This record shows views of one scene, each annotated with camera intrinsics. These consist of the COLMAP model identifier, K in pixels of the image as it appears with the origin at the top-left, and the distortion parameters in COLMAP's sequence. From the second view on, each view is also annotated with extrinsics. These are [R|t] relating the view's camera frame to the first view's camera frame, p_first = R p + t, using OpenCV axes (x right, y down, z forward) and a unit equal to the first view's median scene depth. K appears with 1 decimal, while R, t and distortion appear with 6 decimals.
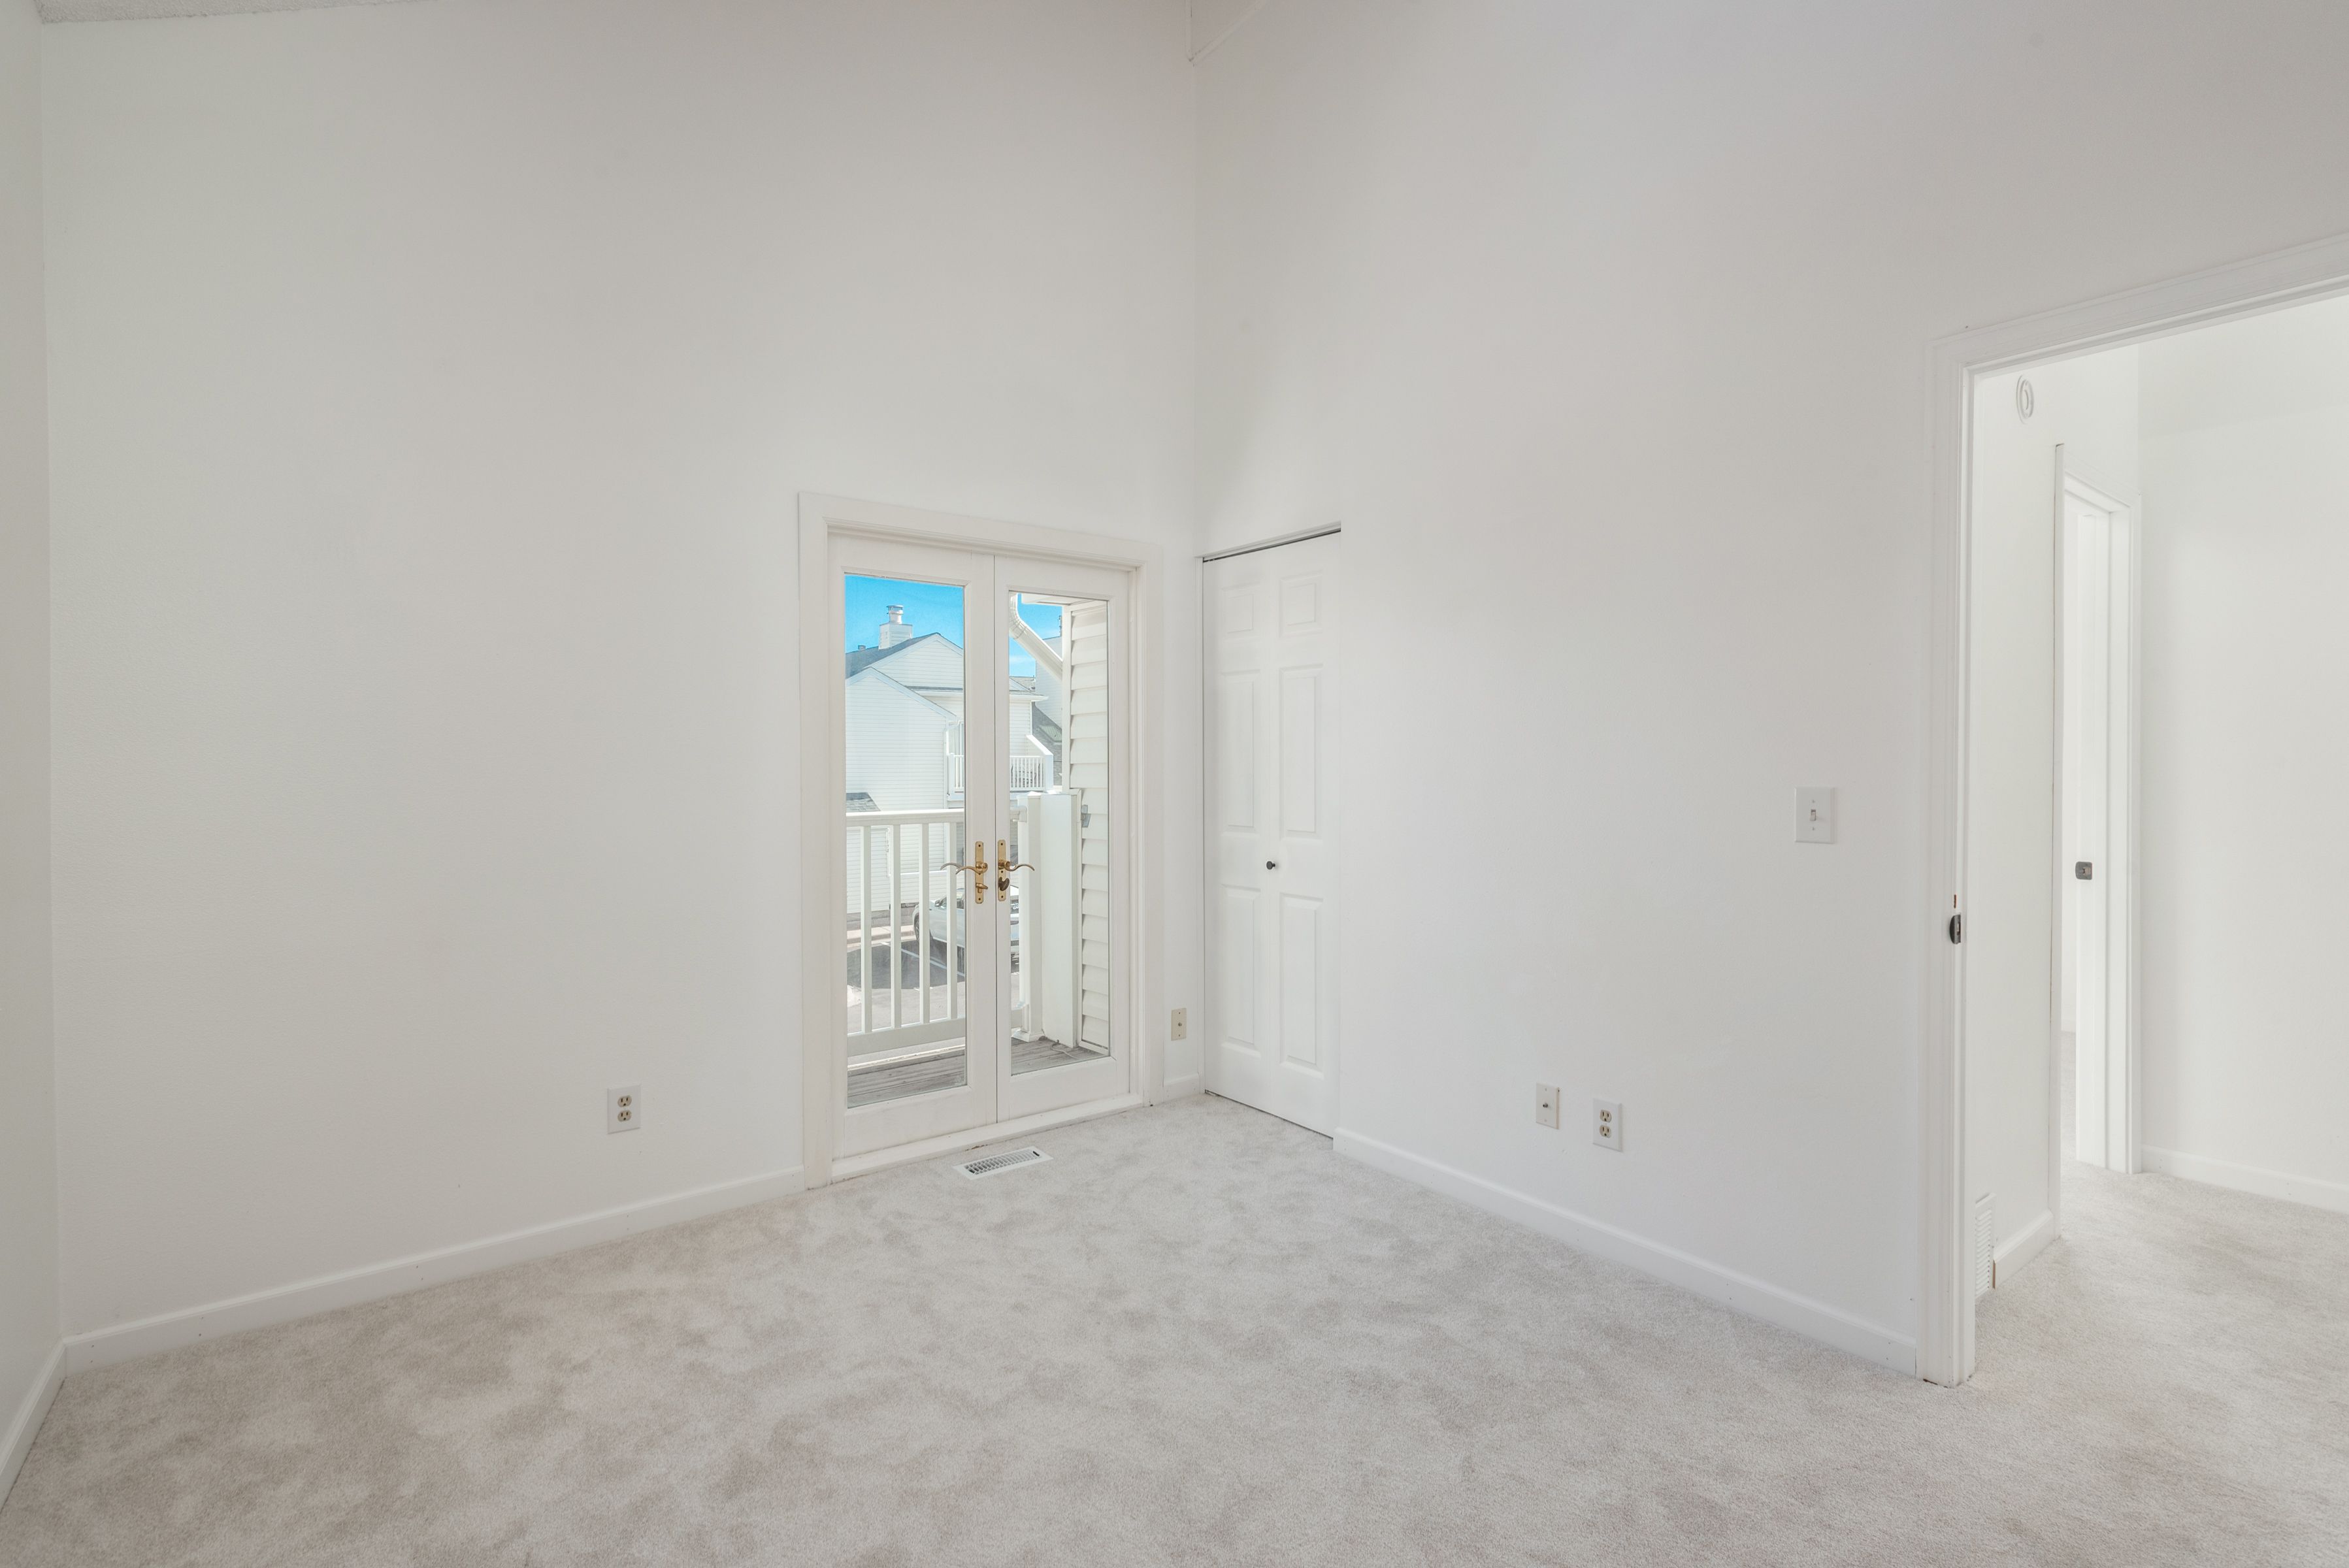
lens RADIAL K [[1085.2, 0, 1175.1], [0, 1085.2, 788.2], [0, 0, 1]] dist [0.017487, -0.007815]
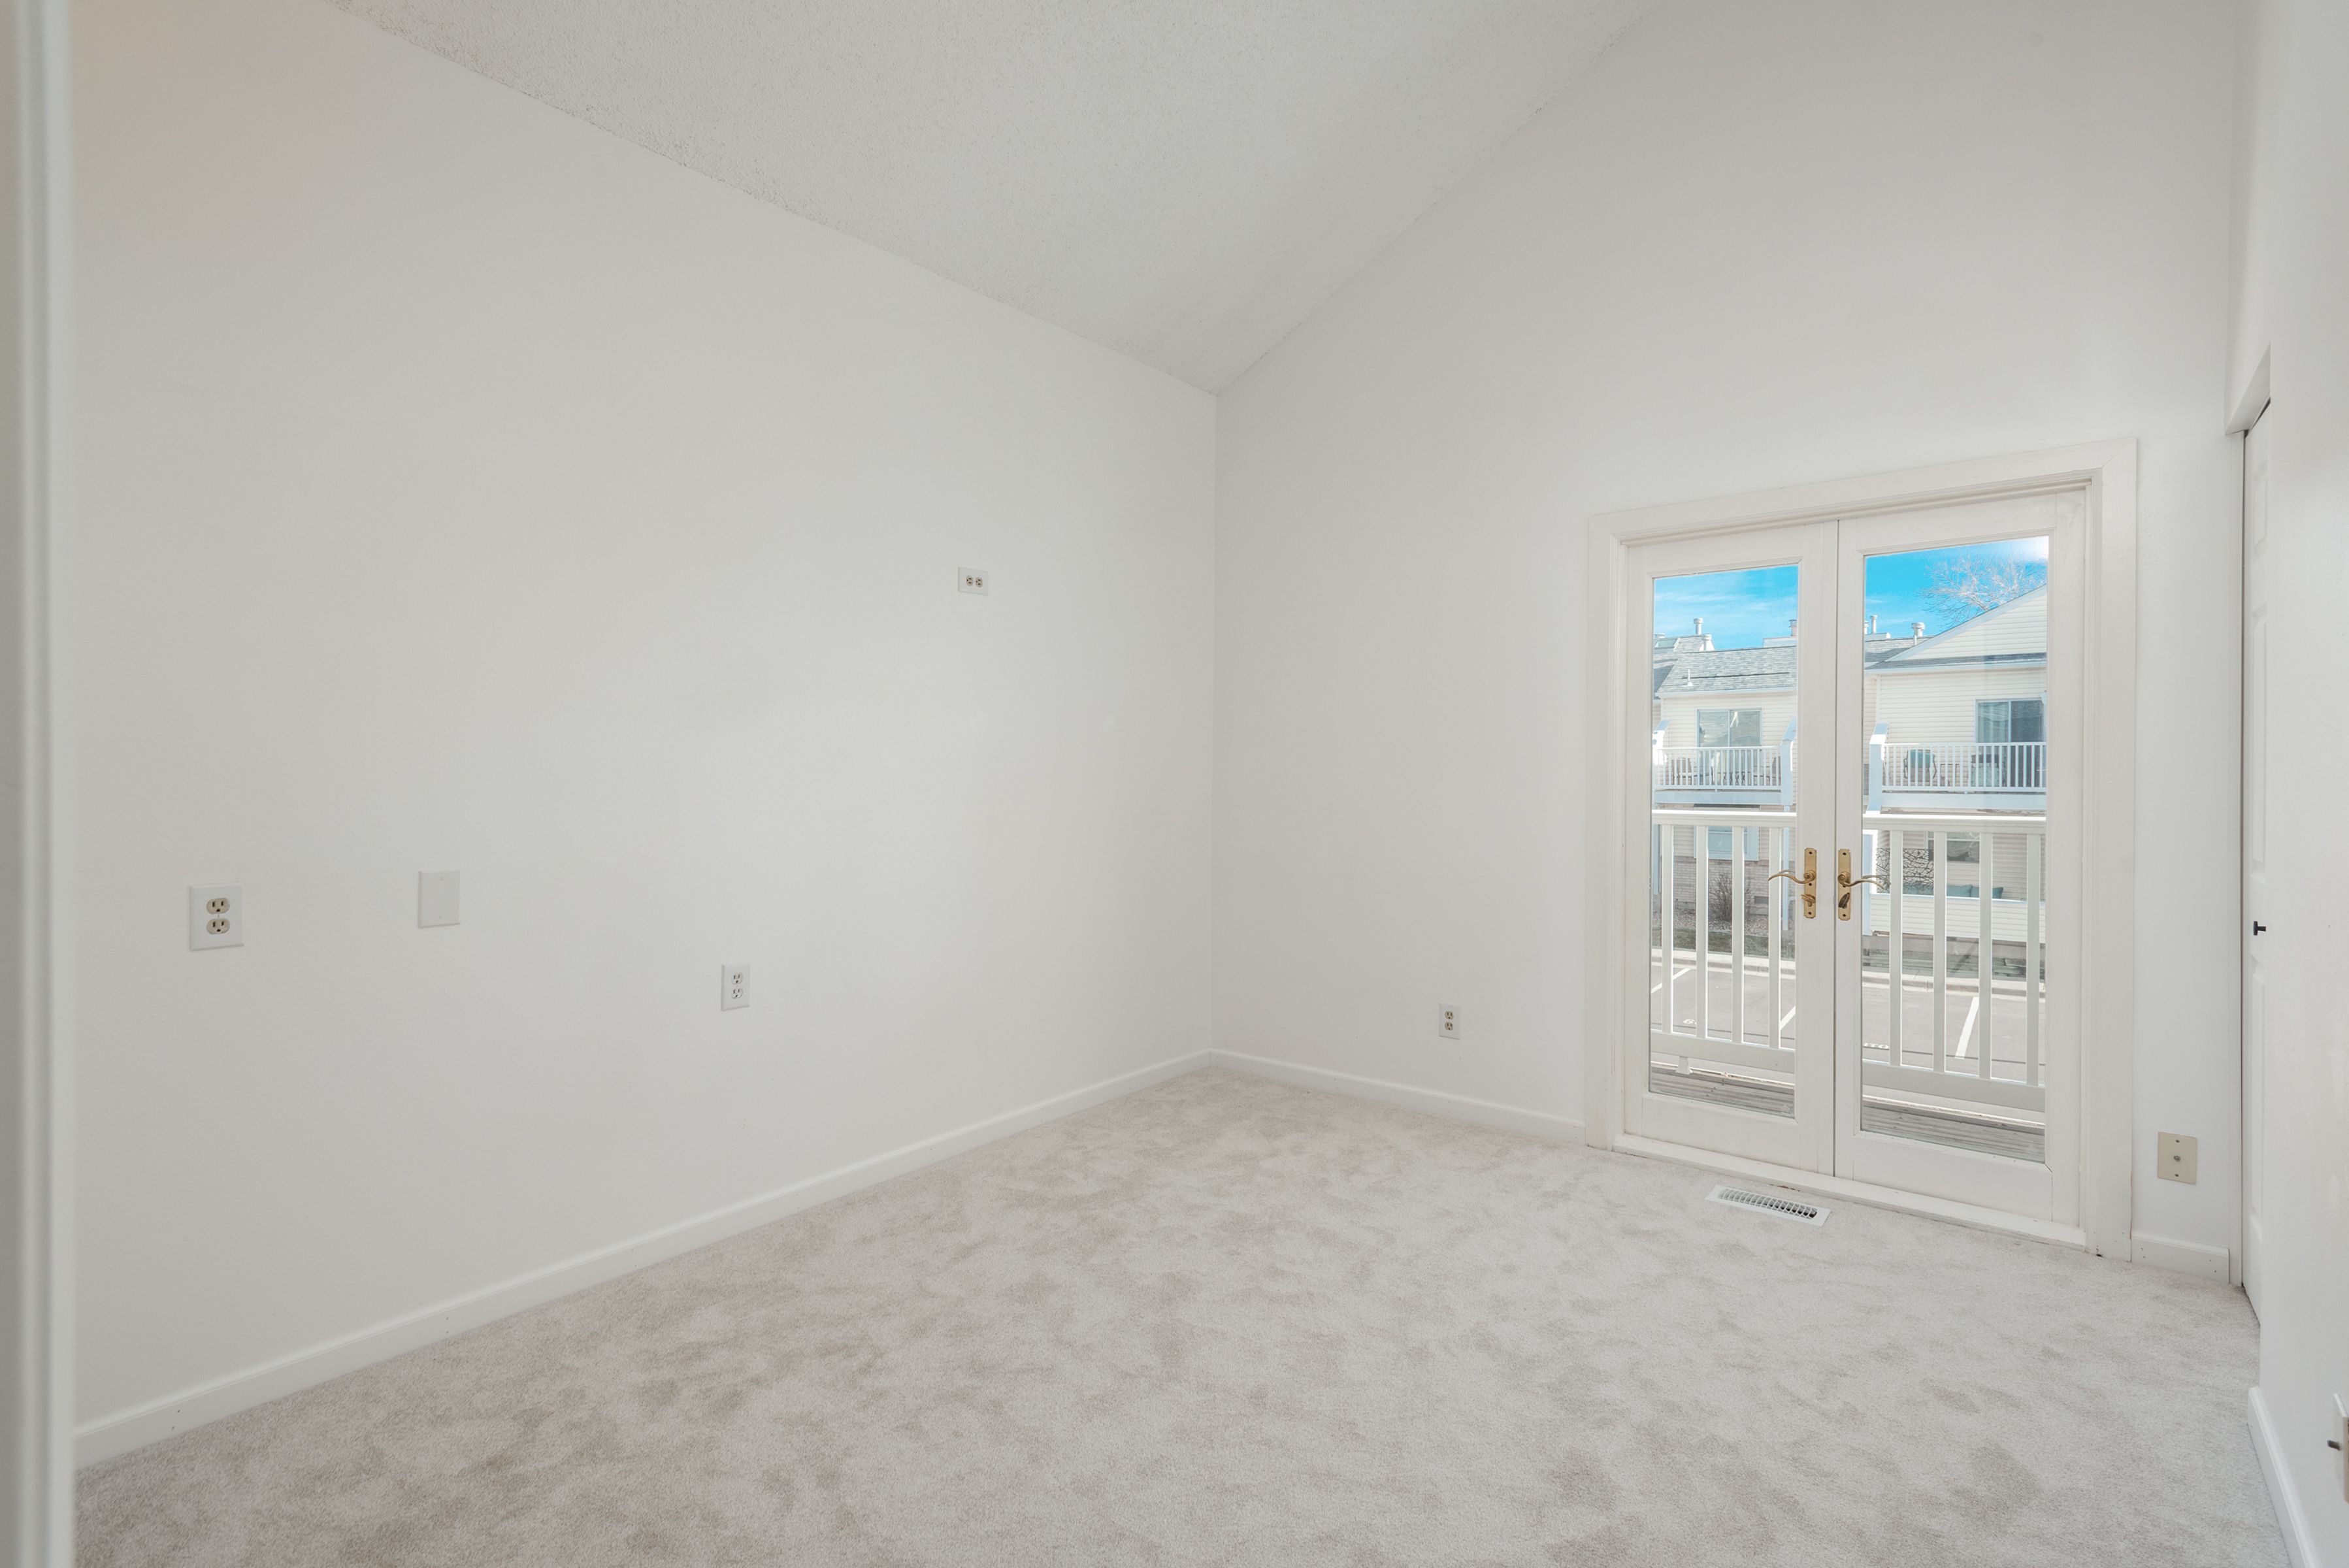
lens RADIAL K [[1097.1, 0, 1181.6], [0, 1097.1, 766.2], [0, 0, 1]] dist [0.000954, -0.000087]
pose [[0.225712, 0.002799, -0.974190, 0.658647], [-0.018723, 0.999824, -0.001465, -0.007190], [0.974014, 0.018570, 0.225725, 0.343016]]
